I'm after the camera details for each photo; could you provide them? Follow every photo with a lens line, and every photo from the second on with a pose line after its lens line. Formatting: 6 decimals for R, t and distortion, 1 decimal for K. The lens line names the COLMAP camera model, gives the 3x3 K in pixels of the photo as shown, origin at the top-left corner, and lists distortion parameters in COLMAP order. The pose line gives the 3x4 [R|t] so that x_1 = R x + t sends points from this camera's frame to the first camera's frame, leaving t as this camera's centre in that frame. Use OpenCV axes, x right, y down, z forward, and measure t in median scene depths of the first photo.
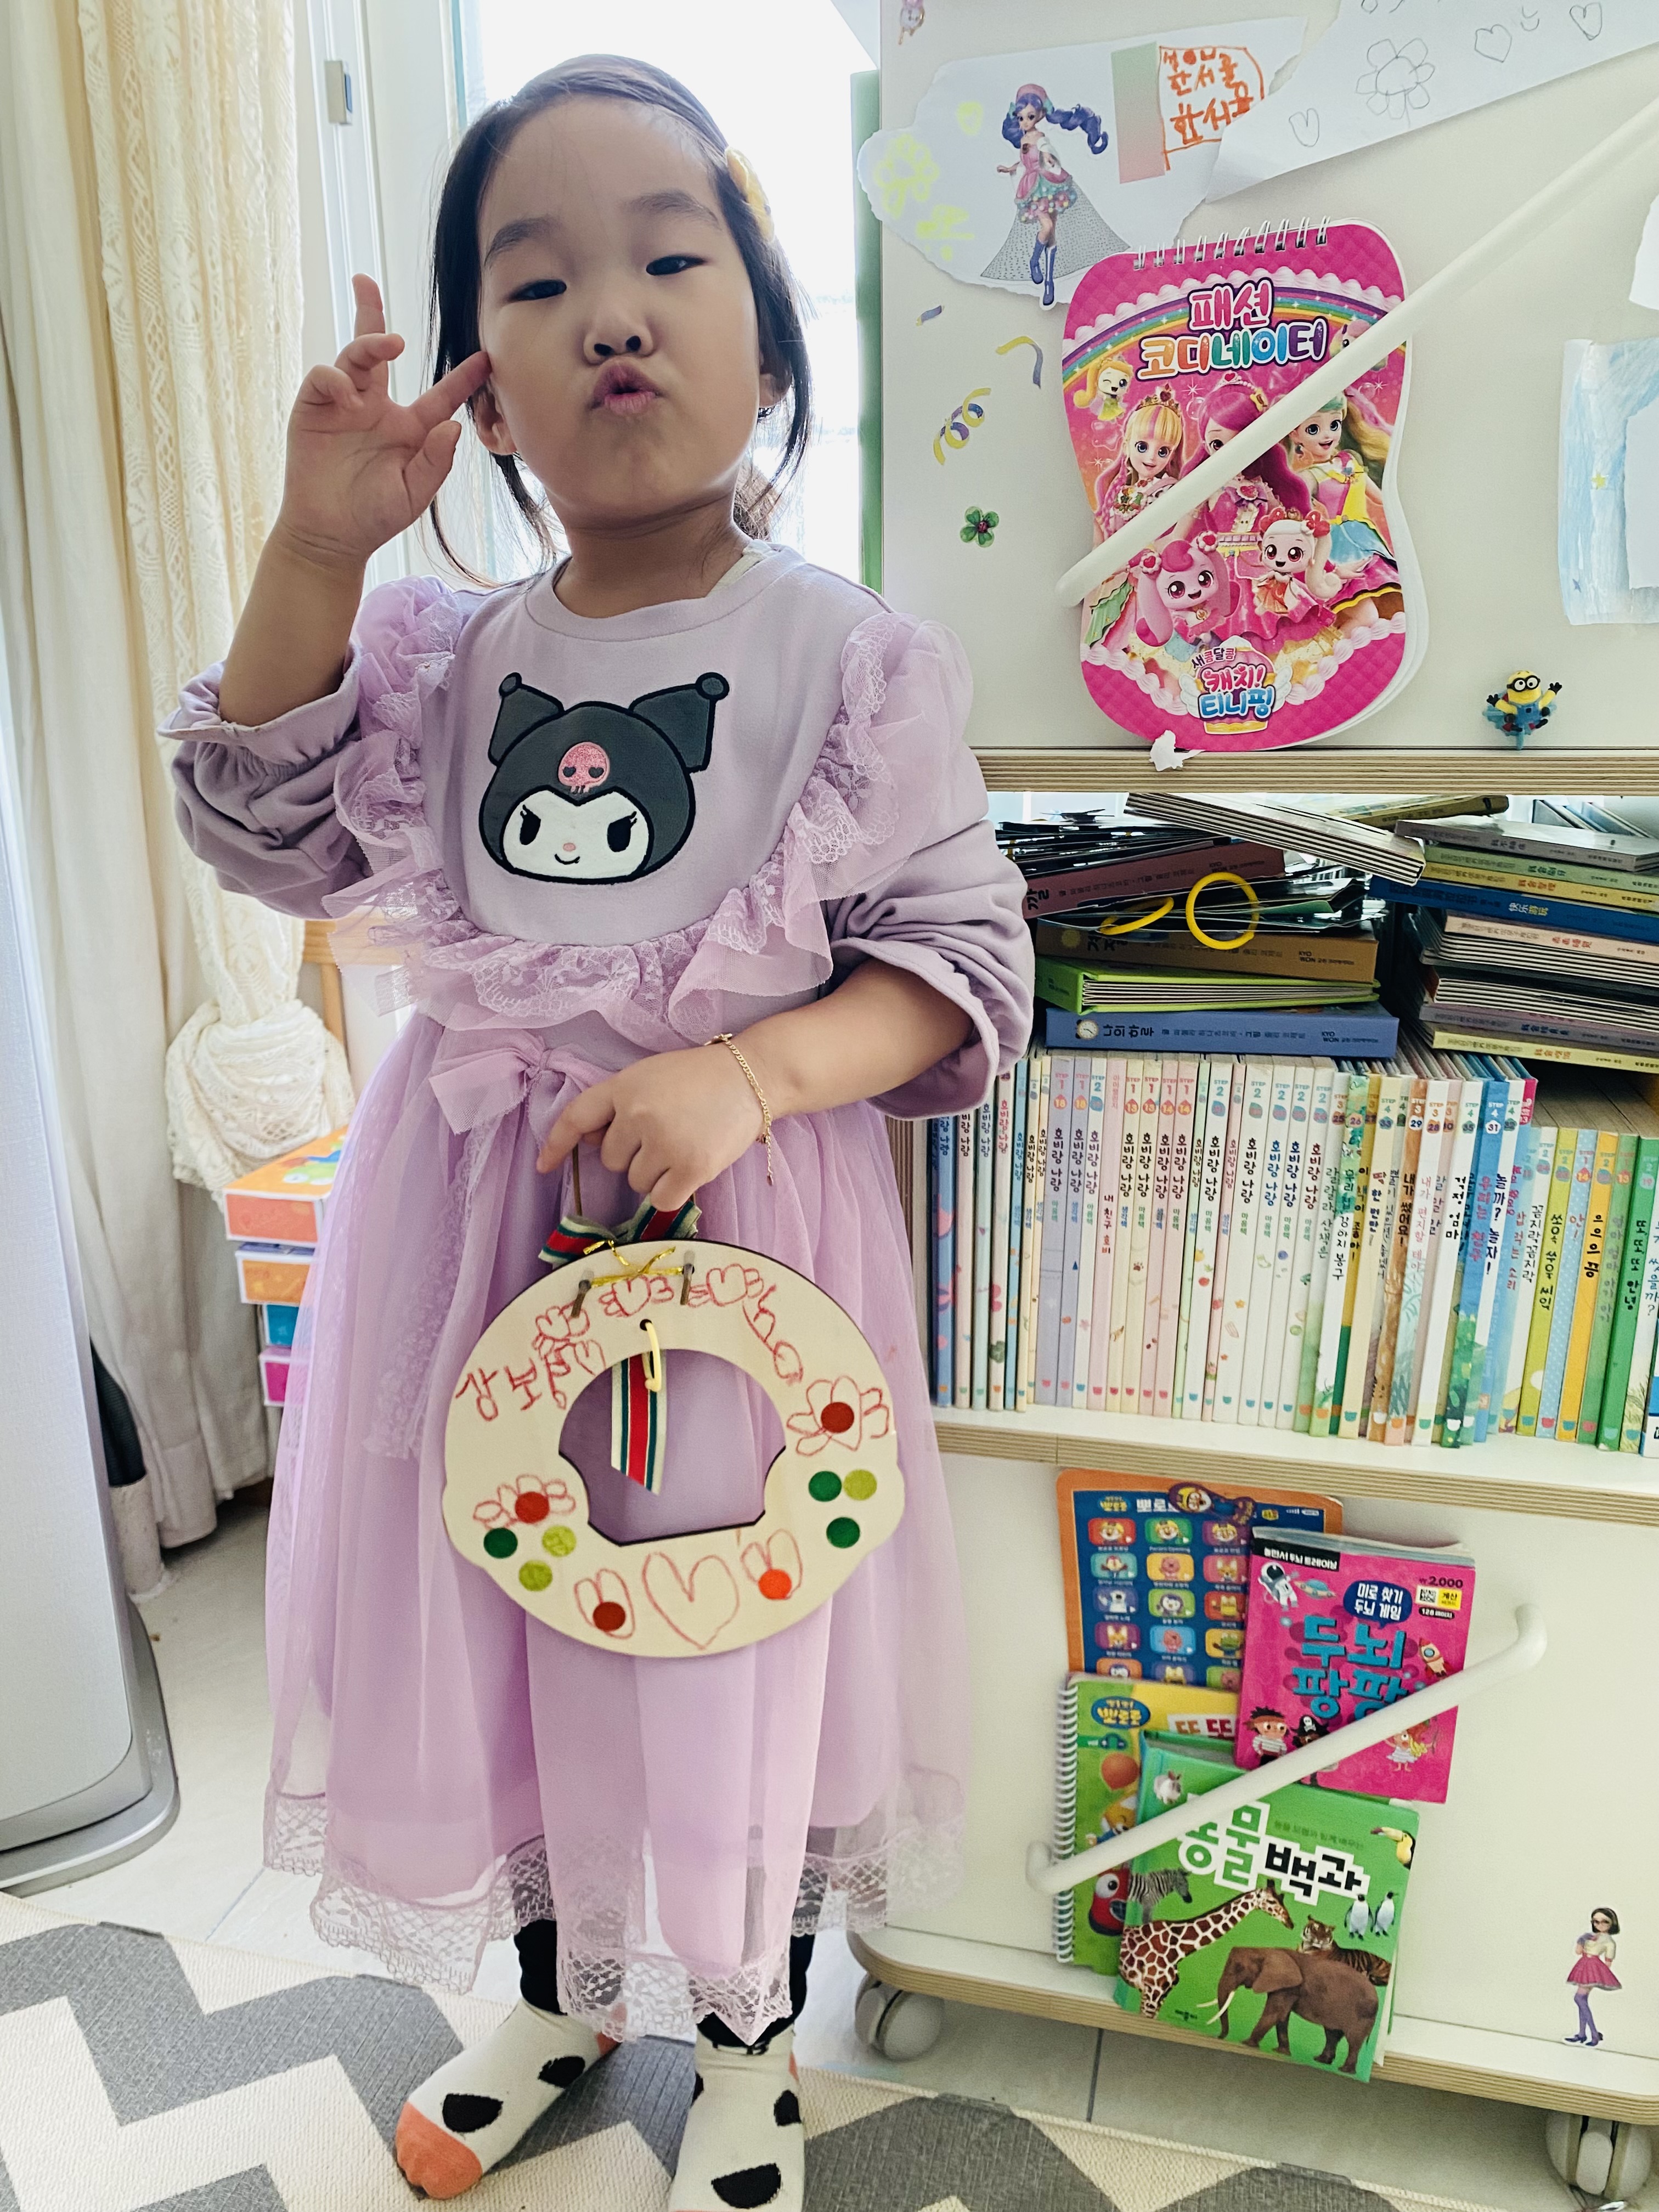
lens RADIAL K [[1677.4, 0, 830.7], [0, 1677.4, 1103.3], [0, 0, 1]] dist [0.008184, -0.010375]
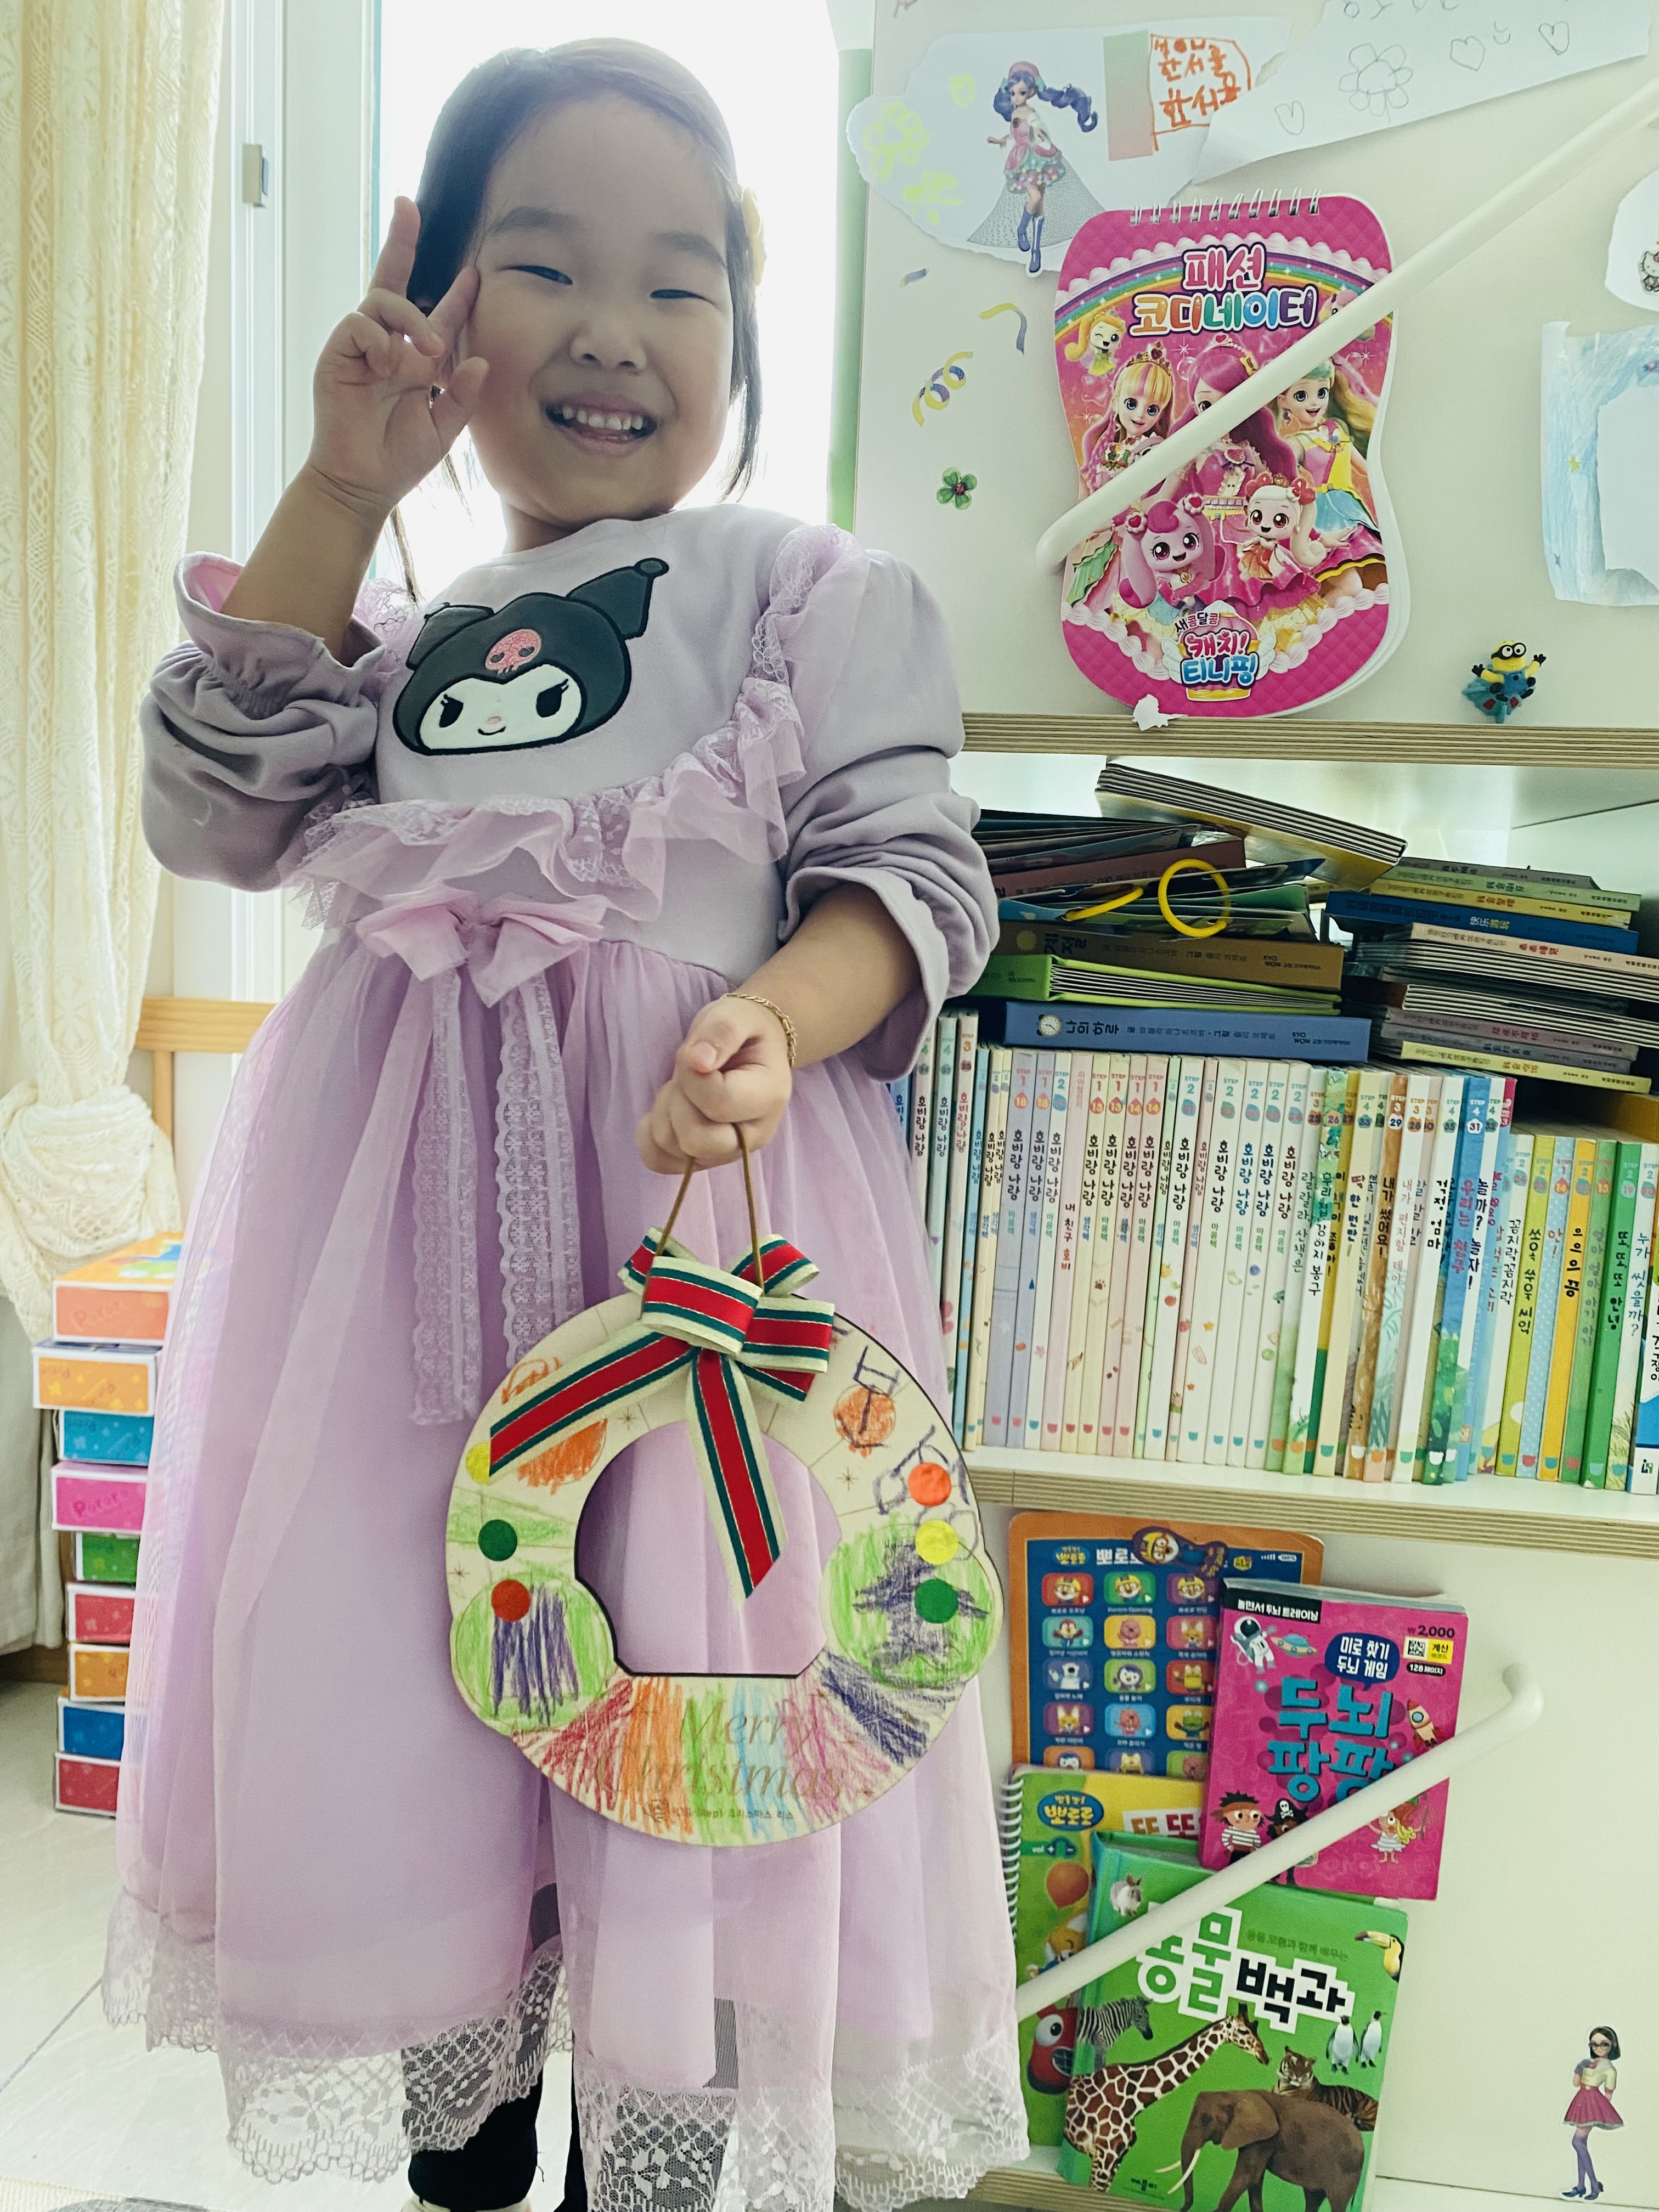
lens RADIAL K [[1677.4, 0, 826.6], [0, 1677.4, 1110.8], [0, 0, 1]] dist [0.008184, -0.010375]
pose [[0.992187, 0.039315, 0.118404, -0.081208], [-0.020014, 0.986916, -0.159985, 0.158108], [-0.123145, 0.156366, 0.979992, 0.102405]]
